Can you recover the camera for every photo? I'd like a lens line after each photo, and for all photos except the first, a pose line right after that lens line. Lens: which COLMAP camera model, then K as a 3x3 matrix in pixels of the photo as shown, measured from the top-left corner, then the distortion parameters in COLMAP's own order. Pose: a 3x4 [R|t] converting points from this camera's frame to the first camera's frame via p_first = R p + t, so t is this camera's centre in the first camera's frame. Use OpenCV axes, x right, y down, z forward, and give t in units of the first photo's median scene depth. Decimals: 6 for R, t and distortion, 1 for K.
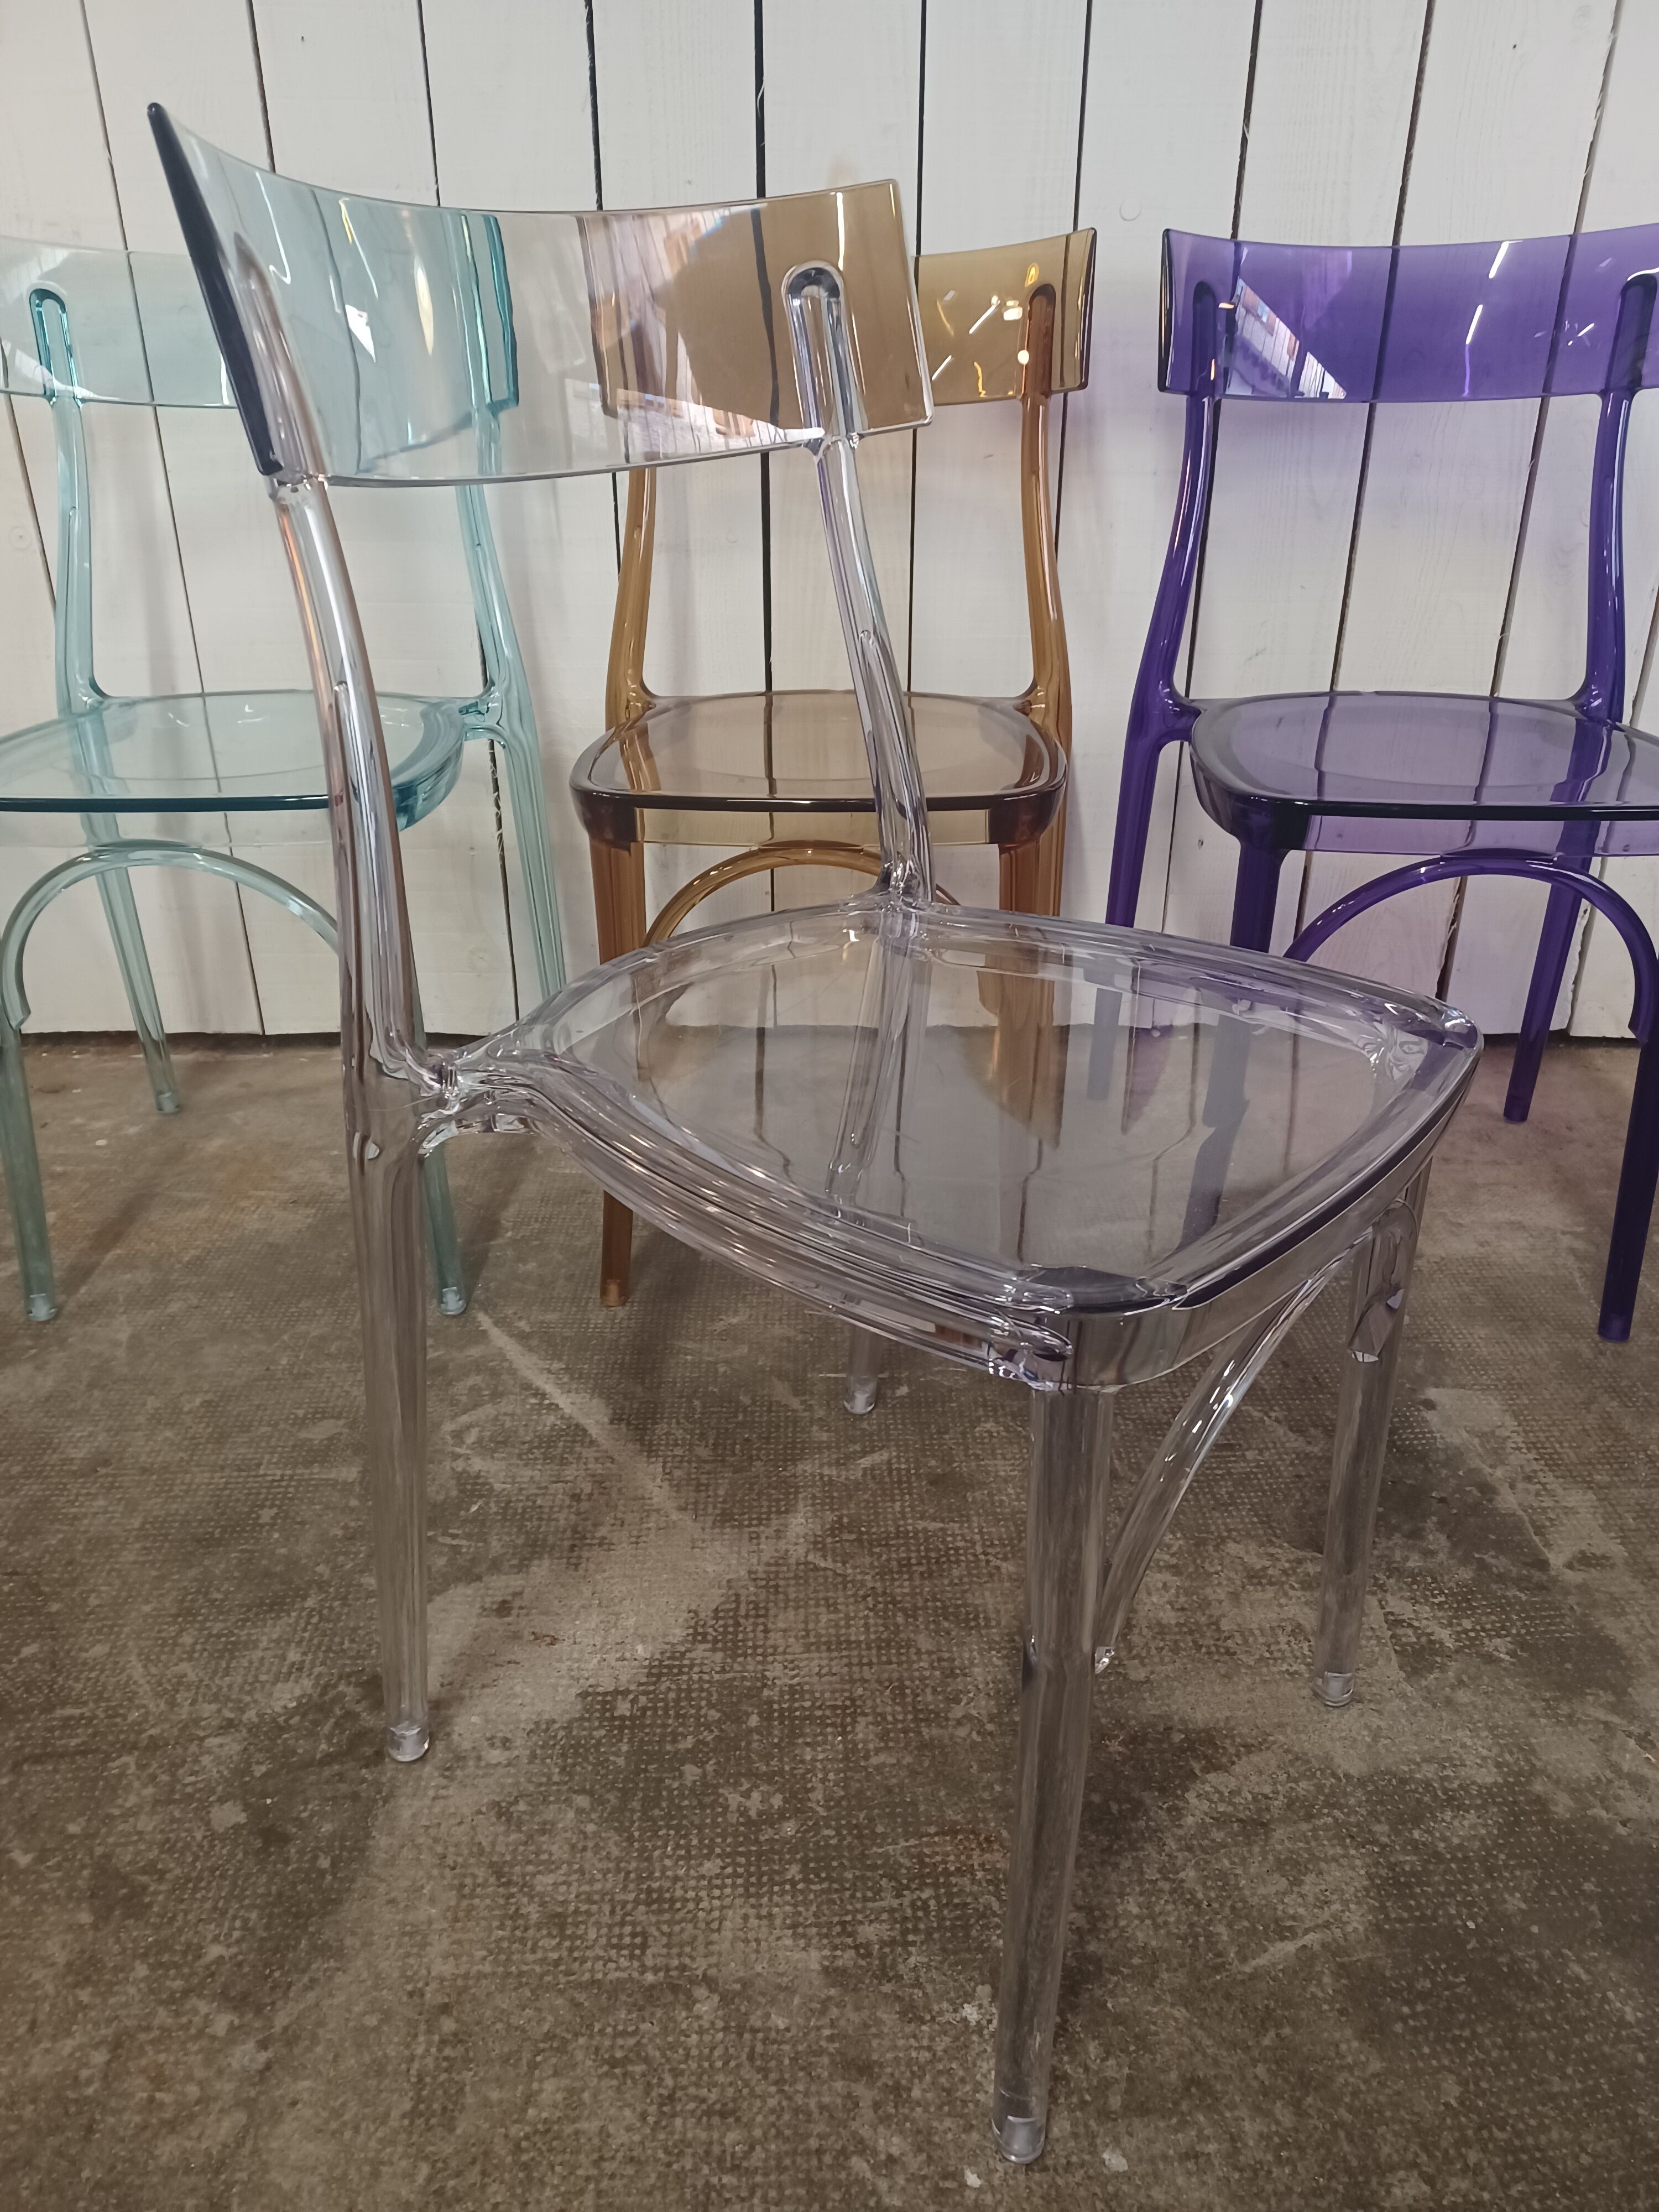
lens RADIAL K [[1606.2, 0, 832.5], [0, 1606.2, 1111.2], [0, 0, 1]] dist [0.093796, -0.137524]
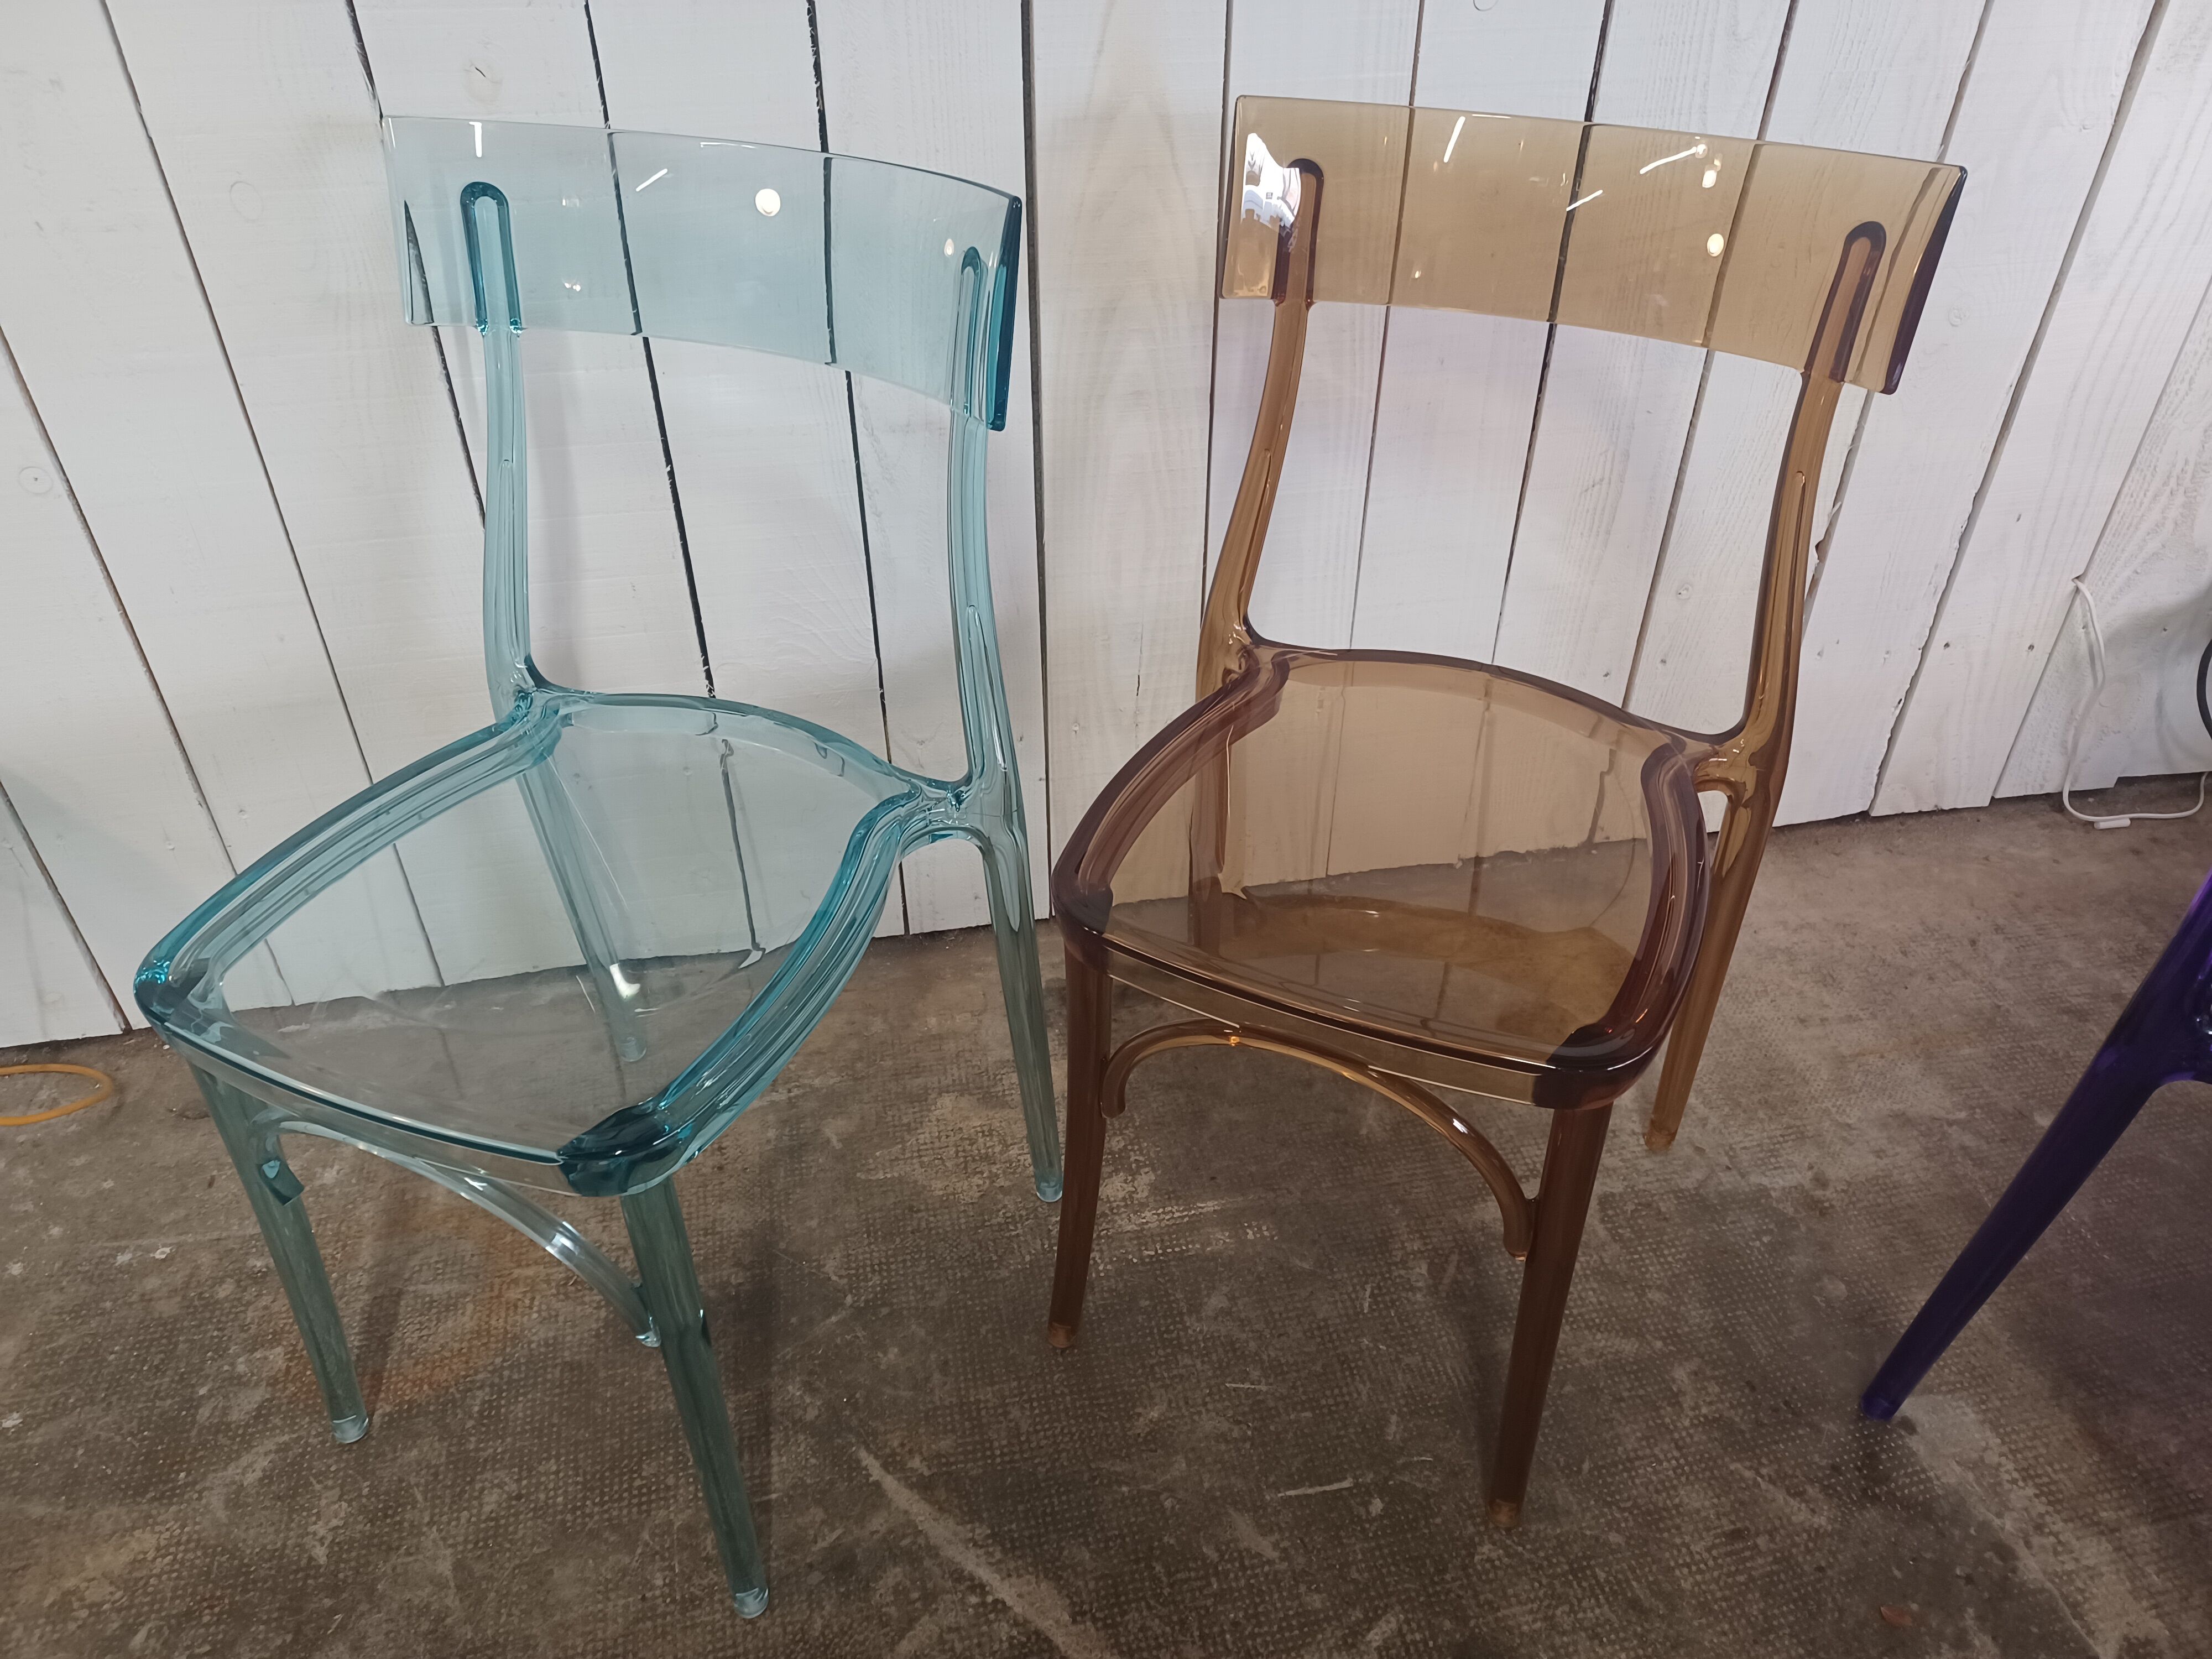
lens RADIAL K [[1633.1, 0, 1102.2], [0, 1633.1, 826.7], [0, 0, 1]] dist [-0.006563, 0.047500]
pose [[0.981006, -0.116948, 0.154762, -0.260888], [0.085091, 0.976408, 0.198462, -0.501411], [-0.174320, -0.181523, 0.967813, 0.272624]]
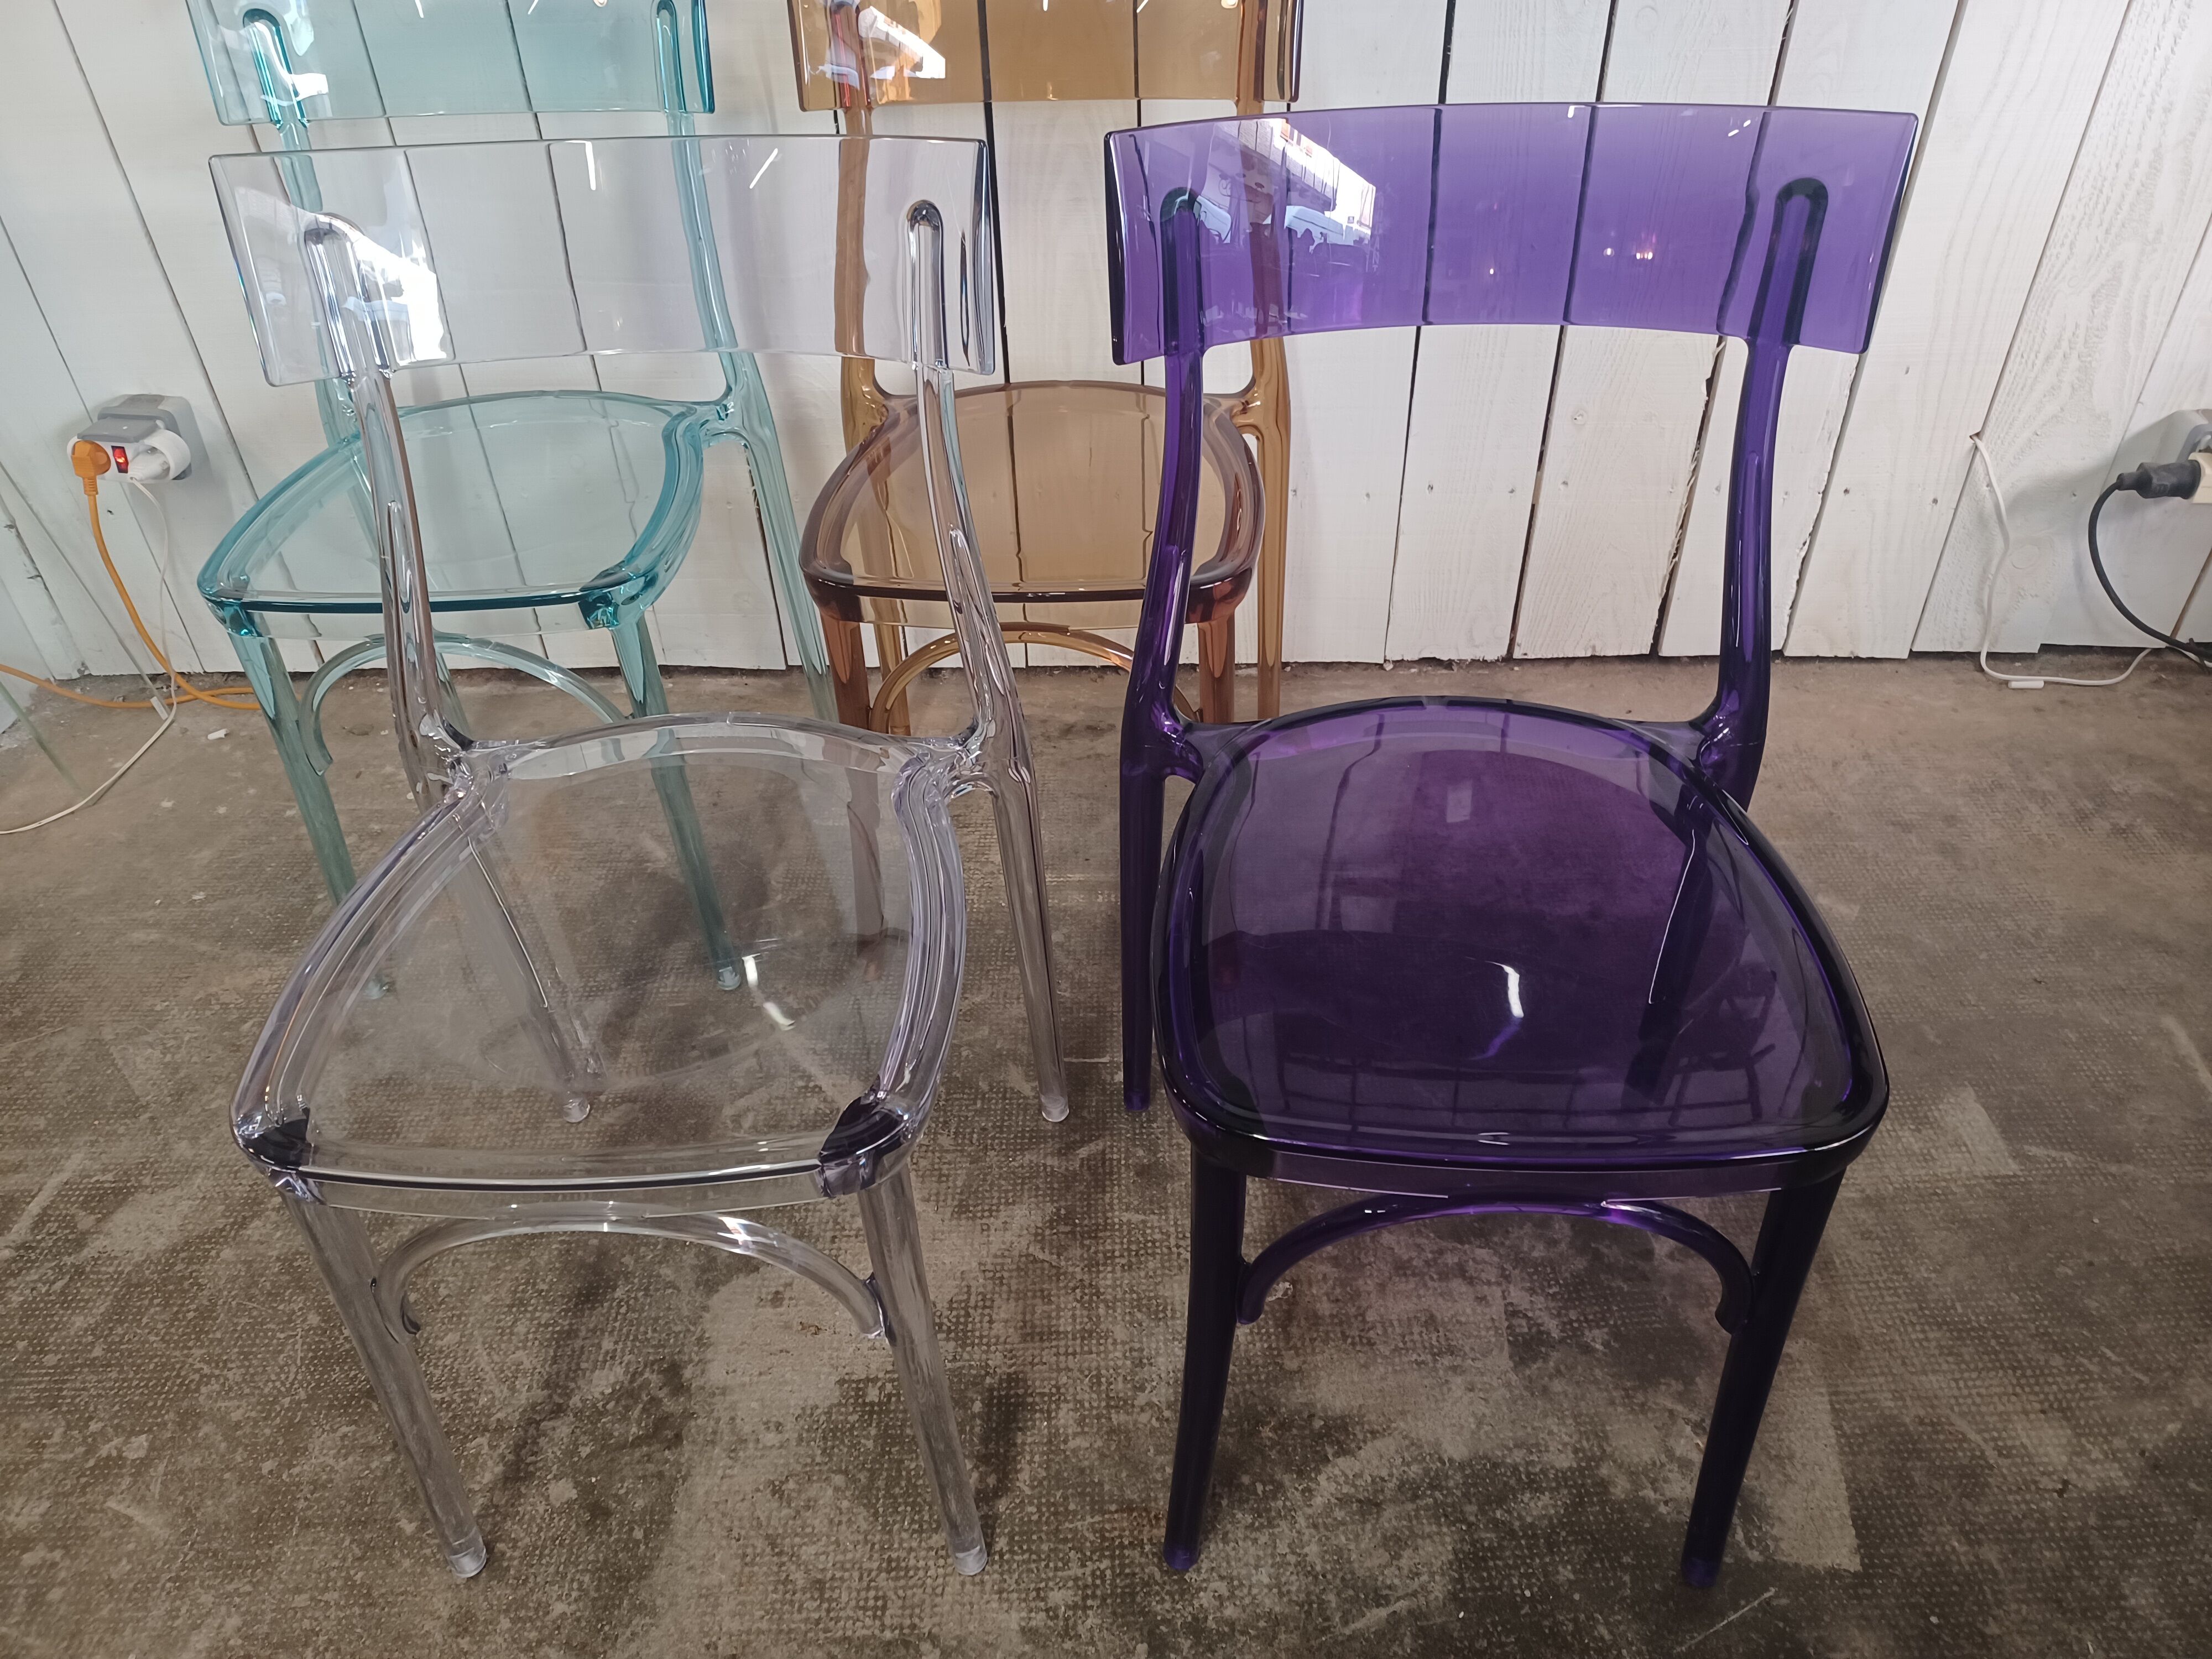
lens RADIAL K [[1606.2, 0, 1102.8], [0, 1606.2, 833.4], [0, 0, 1]] dist [0.093796, -0.137524]
pose [[0.999363, -0.009243, -0.034480, 0.092859], [0.016521, 0.975991, 0.217185, -0.314931], [0.031645, -0.217616, 0.975521, -0.108565]]
